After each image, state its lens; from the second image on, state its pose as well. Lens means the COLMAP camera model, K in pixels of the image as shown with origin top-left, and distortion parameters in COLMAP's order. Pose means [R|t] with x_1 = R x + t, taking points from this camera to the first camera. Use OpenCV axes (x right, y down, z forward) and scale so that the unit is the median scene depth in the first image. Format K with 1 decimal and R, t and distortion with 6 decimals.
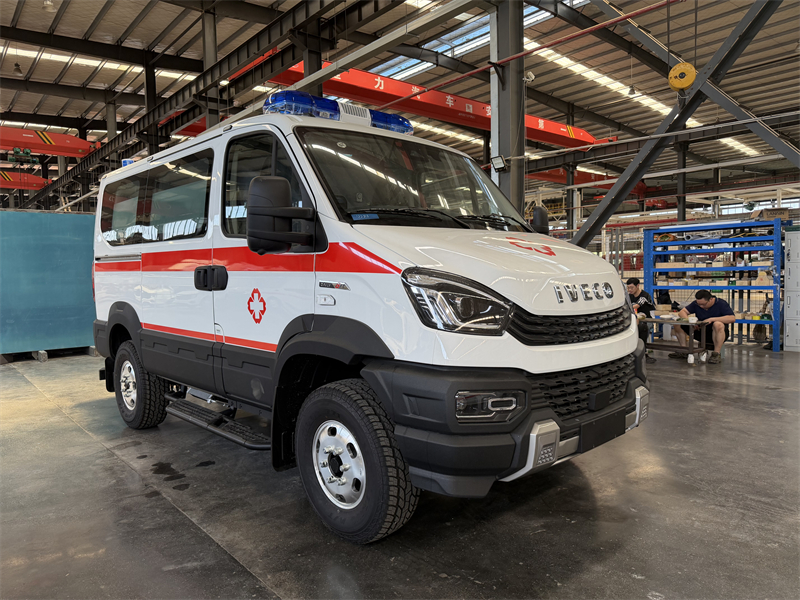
lens RADIAL K [[565.7, 0, 402.1], [0, 565.7, 302.4], [0, 0, 1]] dist [0.002584, -0.004546]
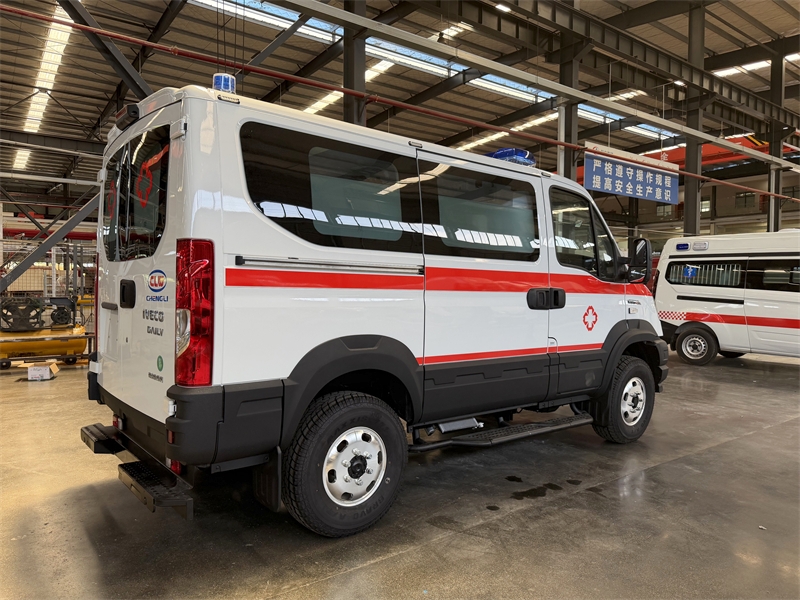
lens RADIAL K [[565.7, 0, 397.5], [0, 565.7, 293.3], [0, 0, 1]] dist [0.002584, -0.004546]
pose [[0.082785, 0.002459, 0.996564, -1.493385], [0.041785, 0.999109, -0.005937, -0.059848], [-0.995691, 0.042133, 0.082609, 1.192896]]
